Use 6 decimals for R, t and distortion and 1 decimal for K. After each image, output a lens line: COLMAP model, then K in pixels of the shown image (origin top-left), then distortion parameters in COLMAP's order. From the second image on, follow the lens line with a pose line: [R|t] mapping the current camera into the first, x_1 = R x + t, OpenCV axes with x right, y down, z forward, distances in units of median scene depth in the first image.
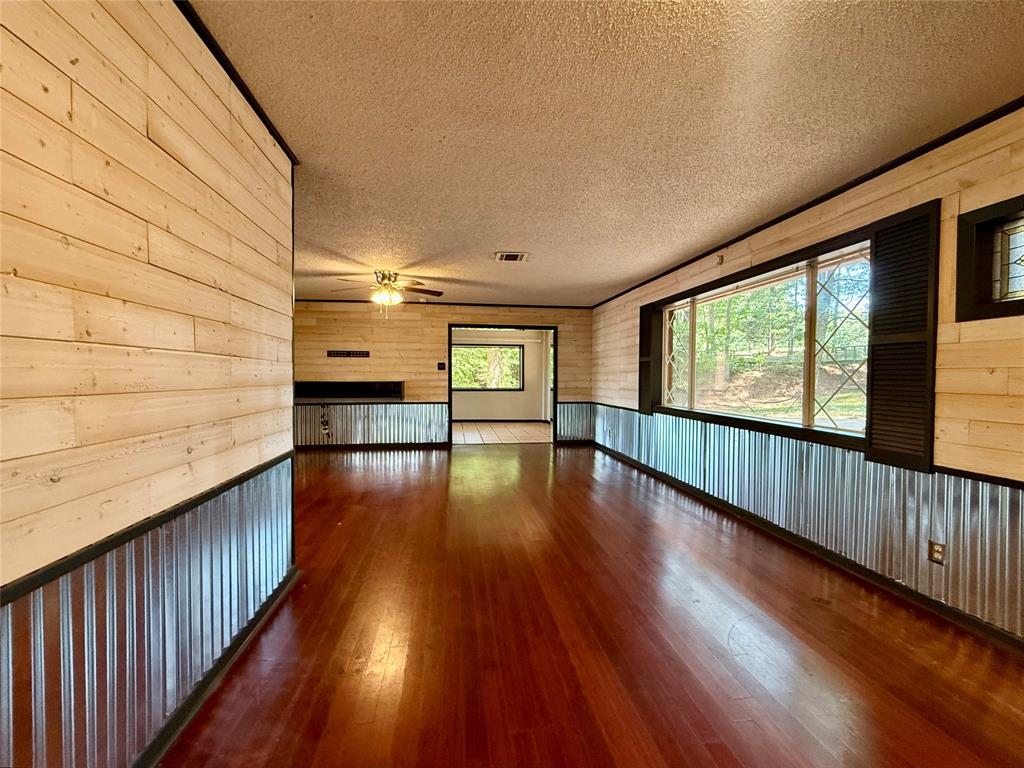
lens RADIAL K [[419.4, 0, 510.2], [0, 419.4, 382.5], [0, 0, 1]] dist [-0.000297, -0.000064]
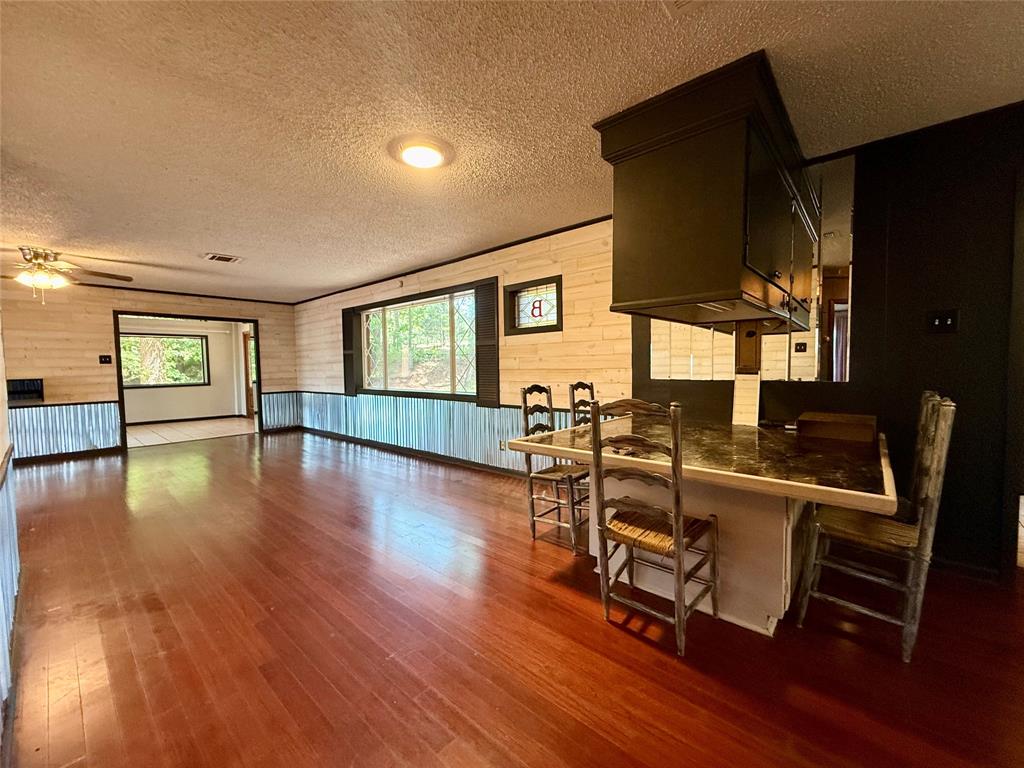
lens RADIAL K [[407.5, 0, 509.2], [0, 407.5, 384.1], [0, 0, 1]] dist [-0.001771, -0.000096]
pose [[0.756600, -0.048544, 0.652073, -0.107975], [0.031909, 0.998793, 0.037332, 0.009027], [-0.653098, -0.007438, 0.757236, -0.223071]]
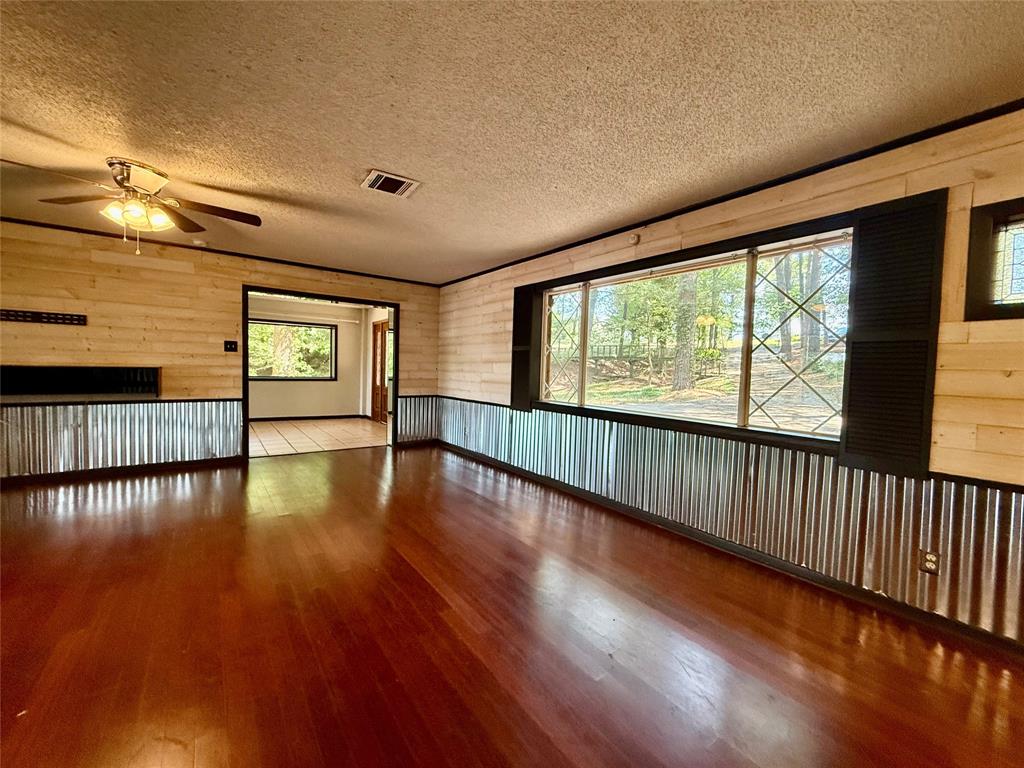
lens RADIAL K [[407.5, 0, 509.2], [0, 407.5, 384.1], [0, 0, 1]] dist [-0.001771, -0.000096]
pose [[0.878899, 0.000926, 0.477008, -0.105245], [-0.016383, 0.999467, 0.028246, -0.004204], [-0.476727, -0.032640, 0.878445, 0.255189]]
